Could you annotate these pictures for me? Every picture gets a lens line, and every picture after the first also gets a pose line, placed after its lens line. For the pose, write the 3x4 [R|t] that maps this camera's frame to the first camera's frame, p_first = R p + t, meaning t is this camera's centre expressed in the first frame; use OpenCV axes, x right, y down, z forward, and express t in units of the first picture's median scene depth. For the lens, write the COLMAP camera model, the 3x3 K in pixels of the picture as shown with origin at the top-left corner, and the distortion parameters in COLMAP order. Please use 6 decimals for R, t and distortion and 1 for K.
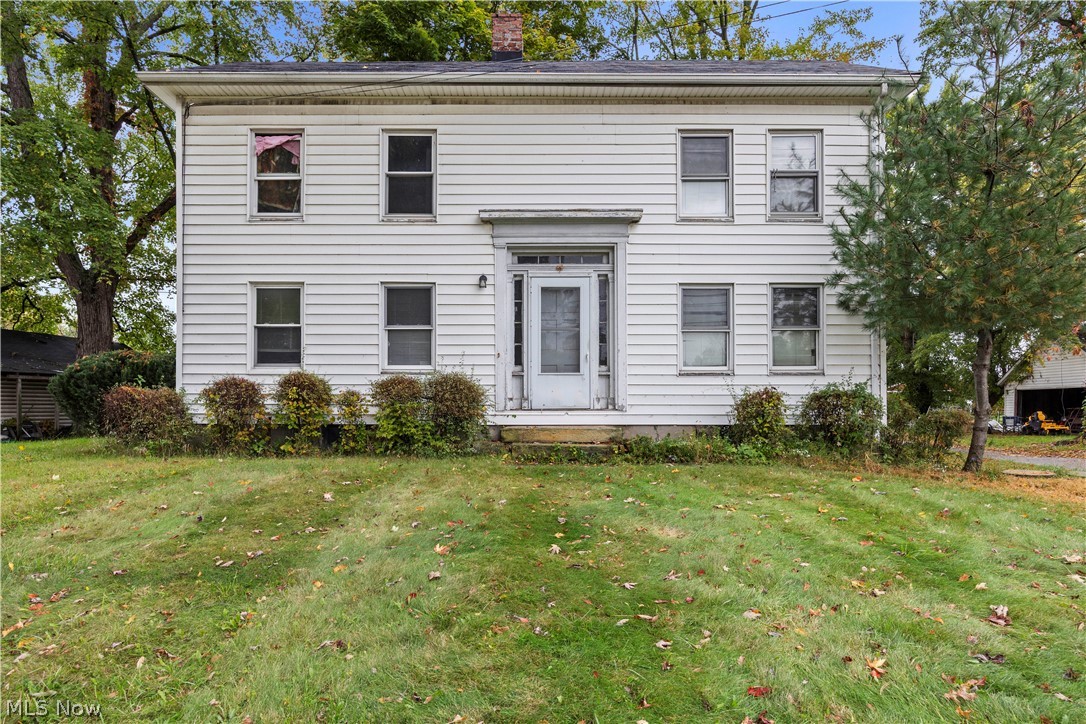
lens RADIAL K [[636.4, 0, 529.0], [0, 636.4, 383.7], [0, 0, 1]] dist [0.005982, 0.001018]
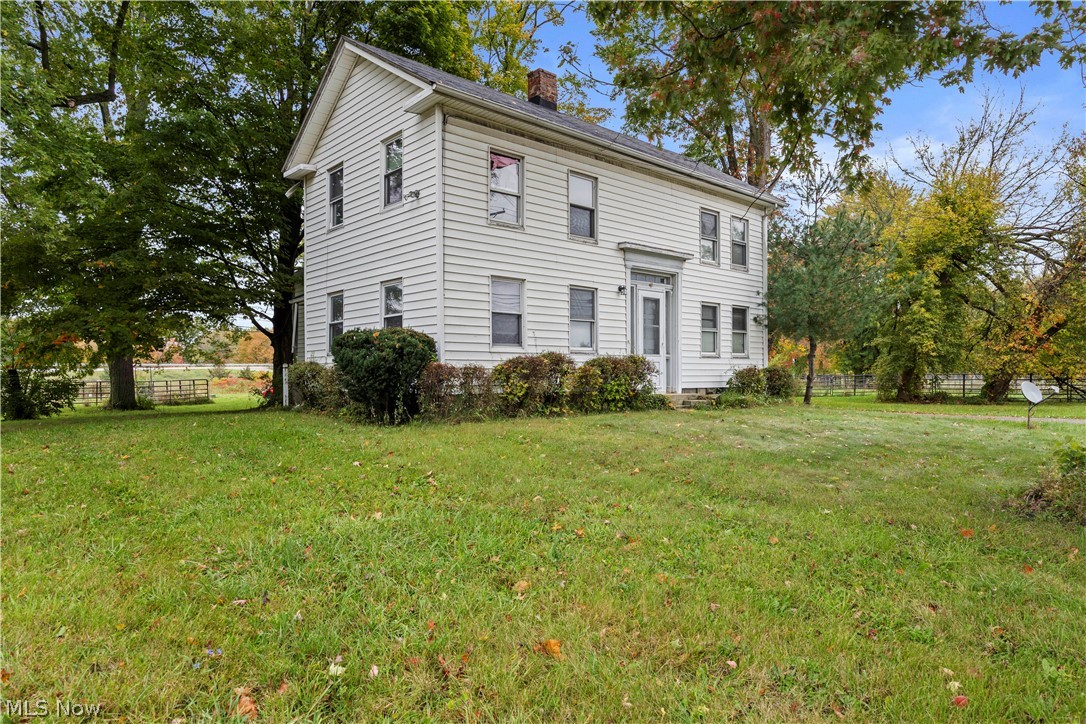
lens RADIAL K [[673.6, 0, 543.7], [0, 673.6, 367.8], [0, 0, 1]] dist [0.001900, 0.000041]
pose [[0.740893, 0.002674, 0.671617, -1.221427], [-0.011257, 0.999901, 0.008437, 0.004409], [-0.671528, -0.013811, 0.740850, -0.016552]]
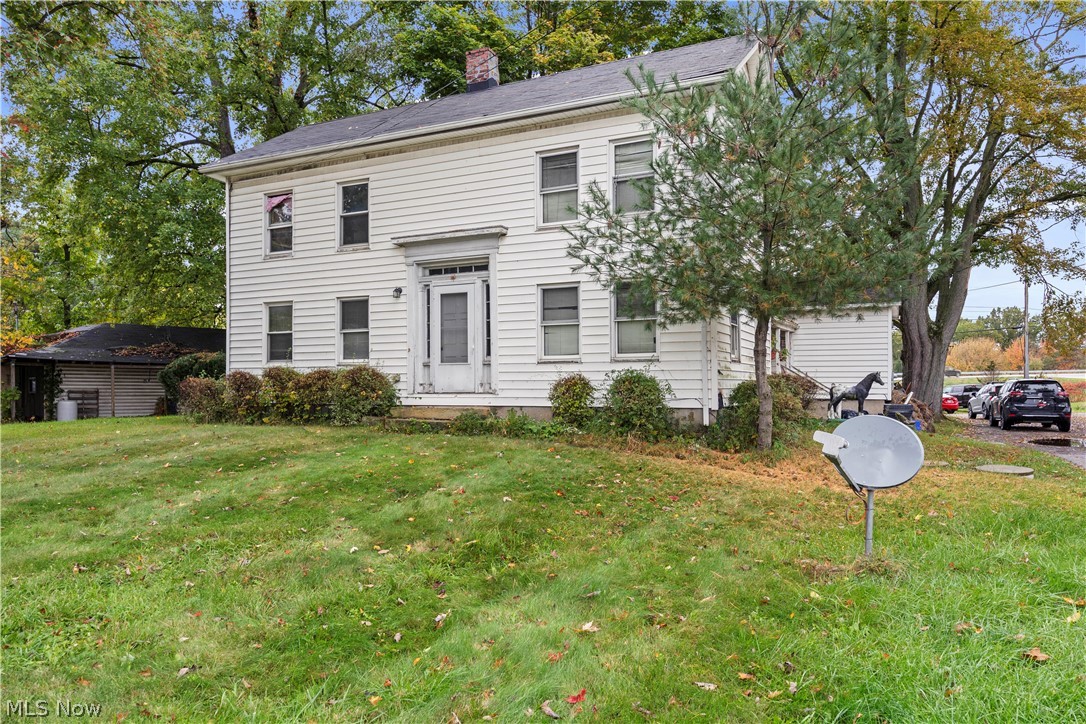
lens RADIAL K [[741.0, 0, 540.5], [0, 741.0, 366.6], [0, 0, 1]] dist [0.007417, 0.001485]
pose [[0.901781, -0.015187, -0.431927, 0.817698], [0.012910, 0.999883, -0.008203, 0.003308], [0.432001, 0.001821, 0.901871, -0.214652]]
